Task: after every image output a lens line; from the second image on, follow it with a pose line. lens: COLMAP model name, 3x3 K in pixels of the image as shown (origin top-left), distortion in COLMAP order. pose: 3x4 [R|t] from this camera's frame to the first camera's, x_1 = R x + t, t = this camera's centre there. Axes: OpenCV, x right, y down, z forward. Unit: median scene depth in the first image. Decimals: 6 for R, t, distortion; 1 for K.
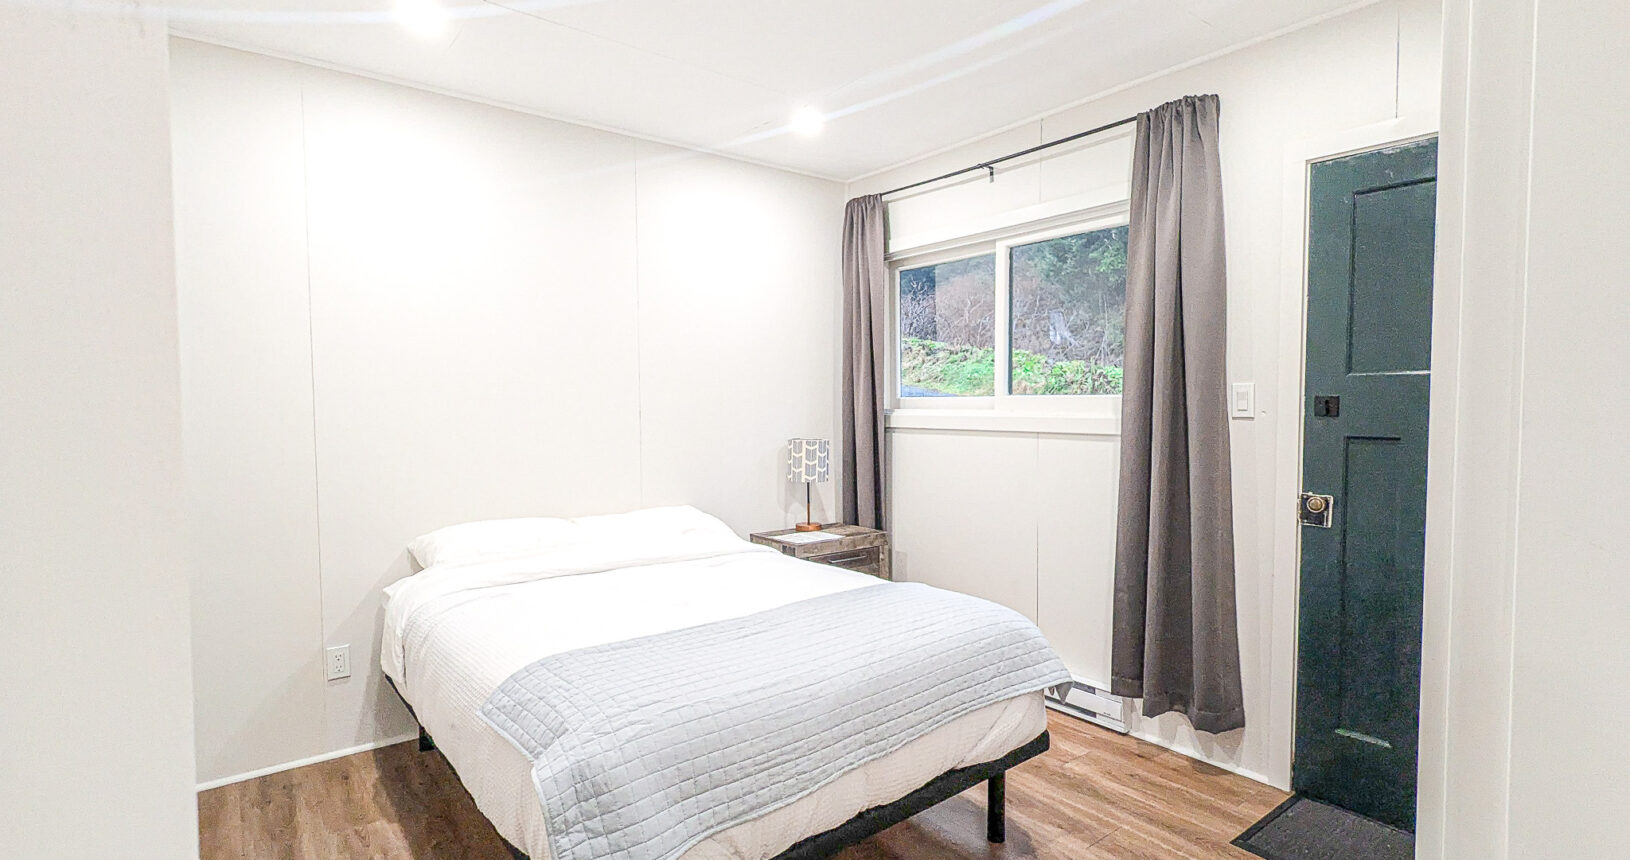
lens RADIAL K [[773.7, 0, 815.0], [0, 773.7, 430.0], [0, 0, 1]] dist [0.001509, -0.000275]
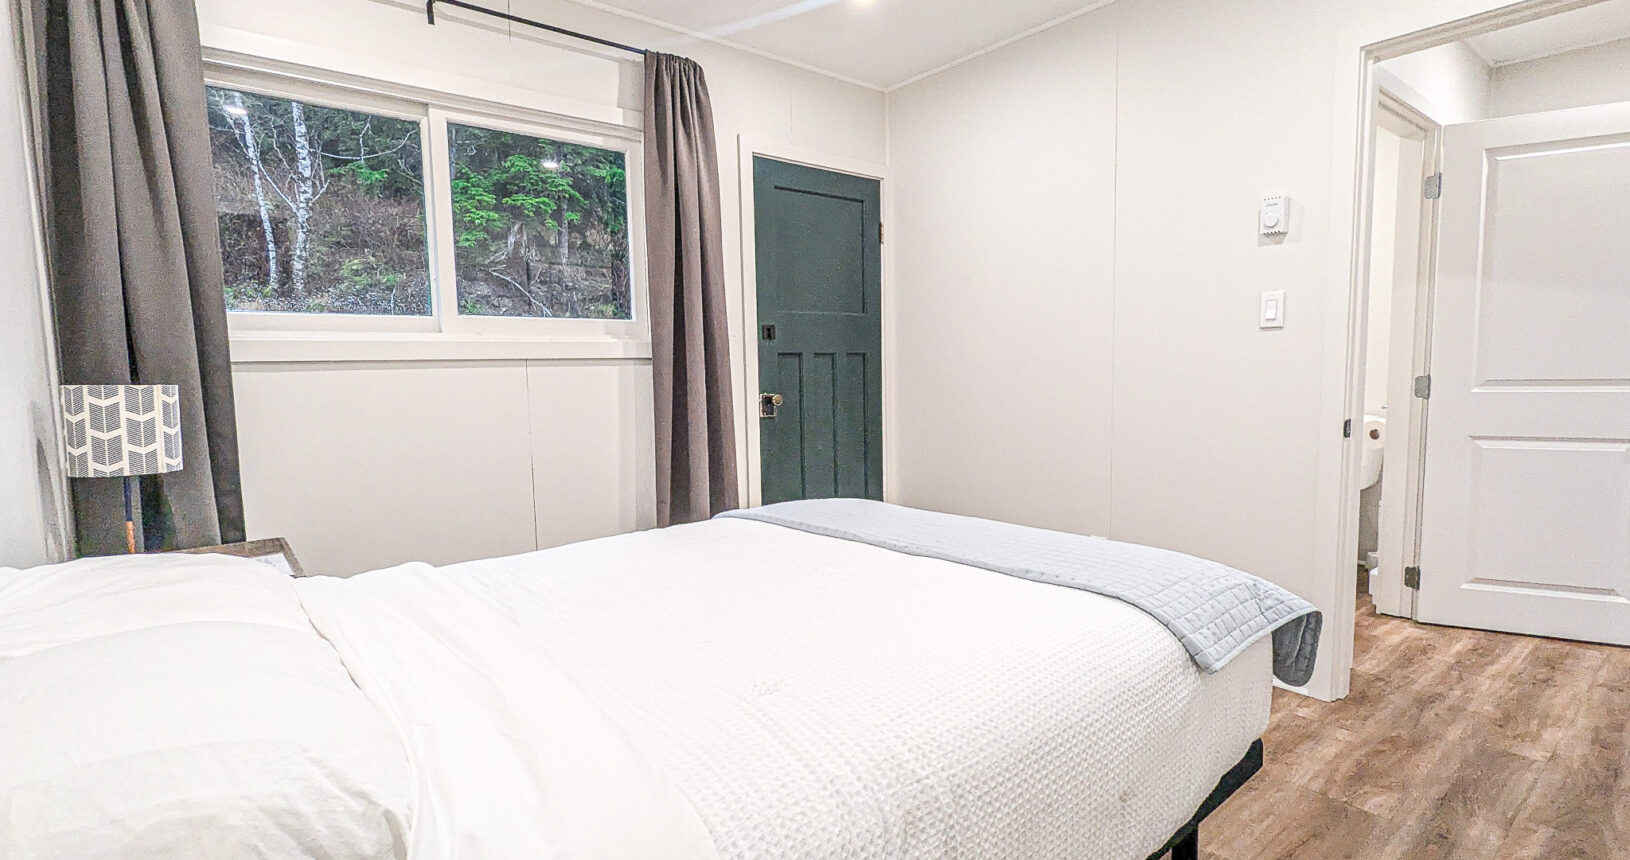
lens RADIAL K [[773.7, 0, 815.0], [0, 773.7, 430.0], [0, 0, 1]] dist [0.001509, -0.000275]
pose [[-0.019287, -0.081825, 0.996460, -0.663828], [0.051786, 0.995226, 0.082726, 0.030143], [-0.998472, 0.053198, -0.014958, 0.799039]]
